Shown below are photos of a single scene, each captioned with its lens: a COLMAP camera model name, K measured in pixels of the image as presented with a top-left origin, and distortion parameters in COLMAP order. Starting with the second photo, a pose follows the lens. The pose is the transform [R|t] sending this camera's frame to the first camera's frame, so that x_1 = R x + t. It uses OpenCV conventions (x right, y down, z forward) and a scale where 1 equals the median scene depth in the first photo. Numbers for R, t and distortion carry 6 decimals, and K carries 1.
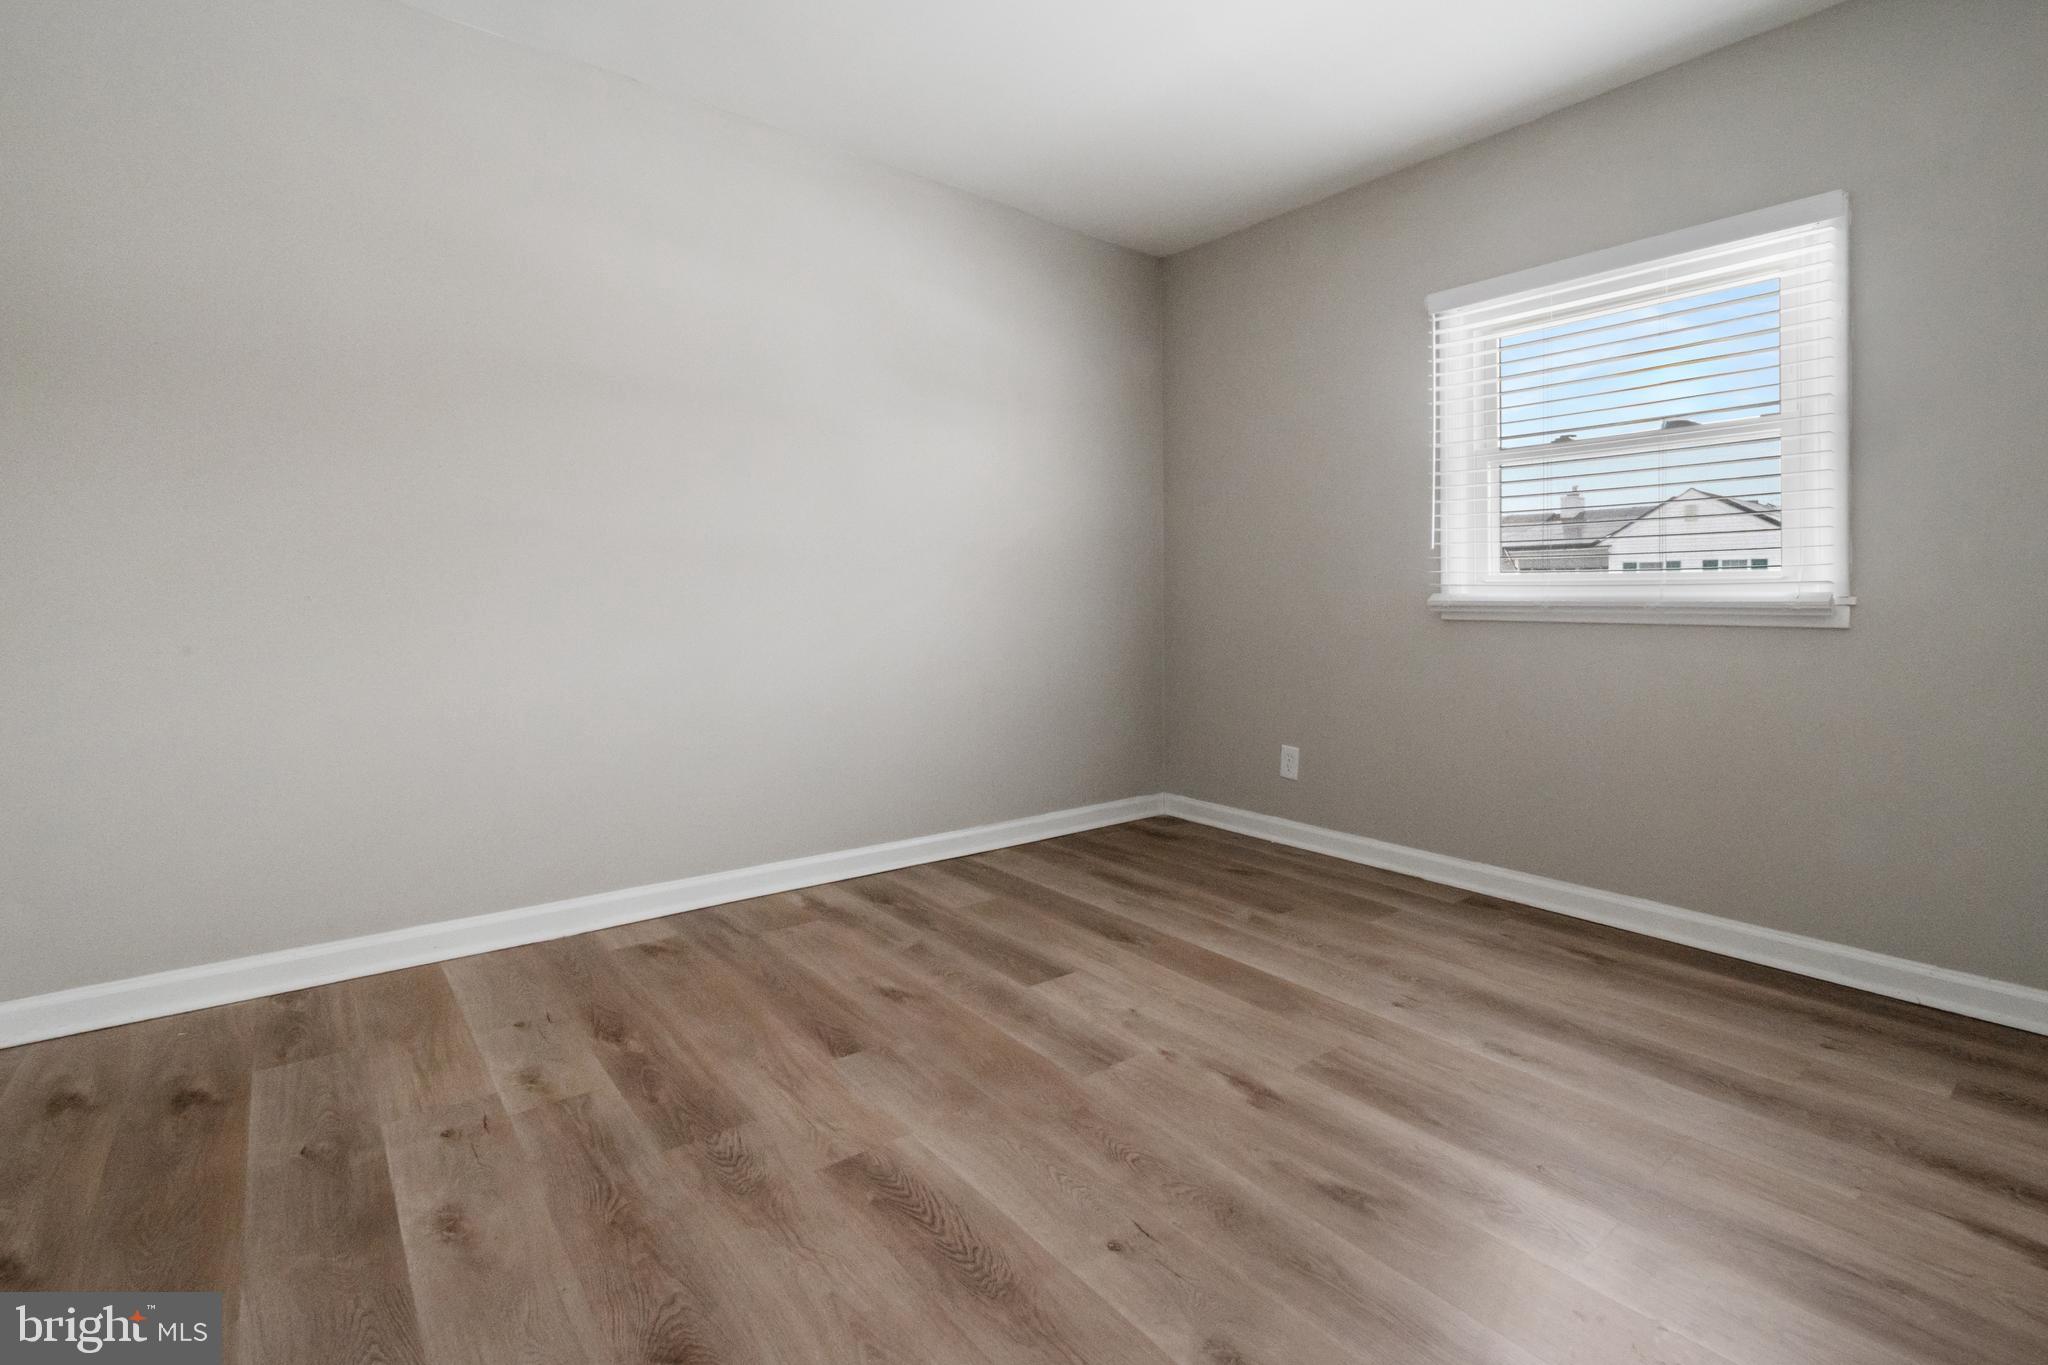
lens RADIAL K [[950.0, 0, 1025.6], [0, 950.0, 603.3], [0, 0, 1]] dist [0.003315, -0.000413]
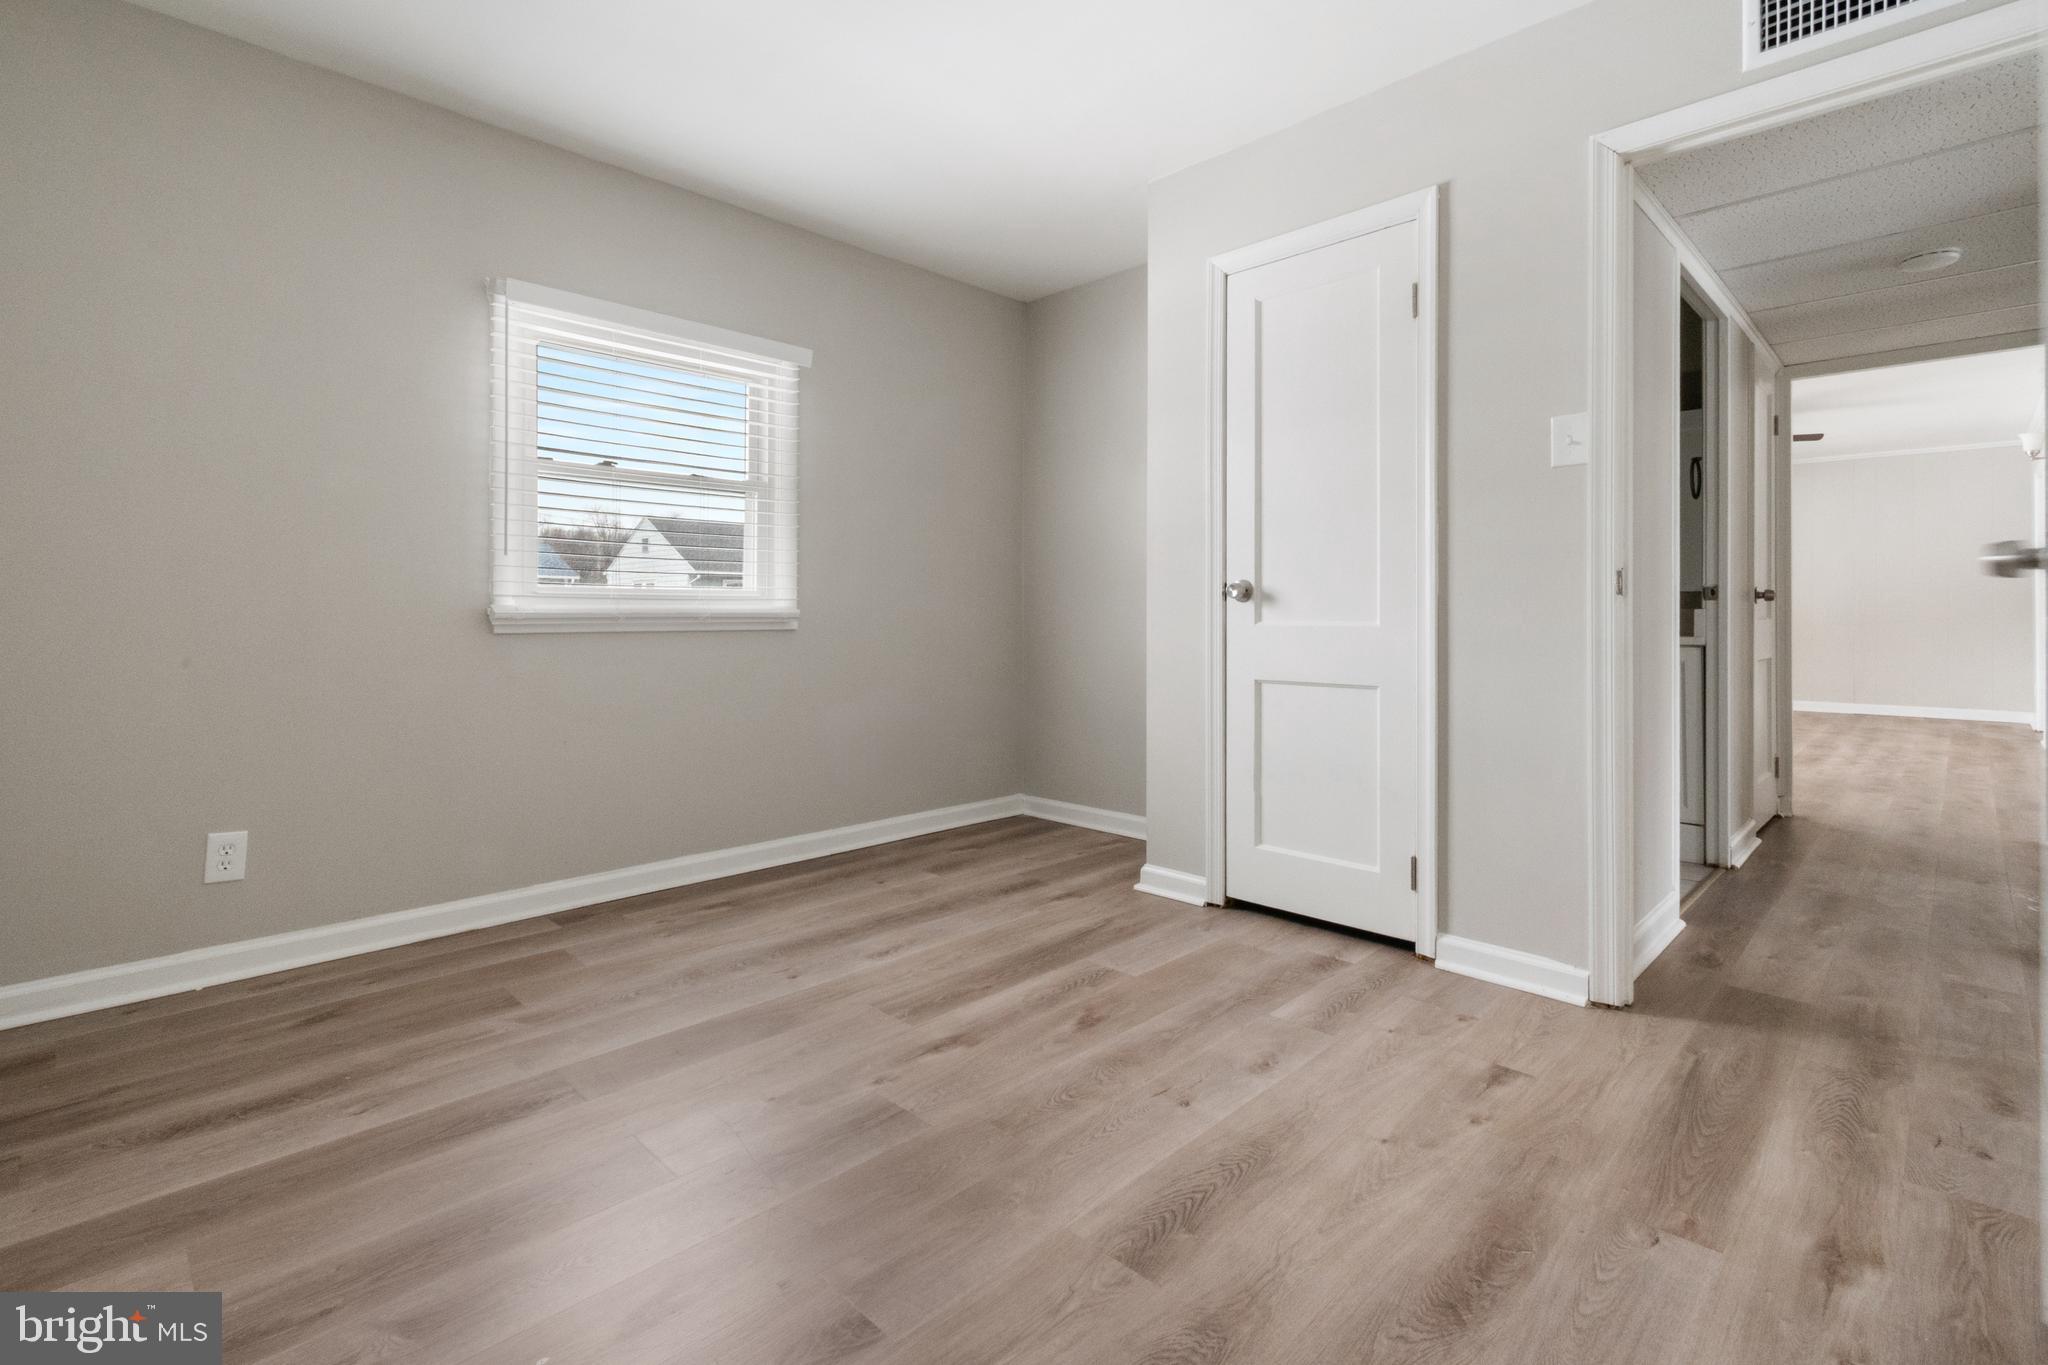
lens RADIAL K [[950.0, 0, 1025.6], [0, 950.0, 603.3], [0, 0, 1]] dist [0.003315, -0.000413]
pose [[-0.129735, 0.004870, 0.991537, -0.850280], [0.002143, 0.999987, -0.004631, -0.010999], [-0.991546, 0.001524, -0.129744, 0.989928]]
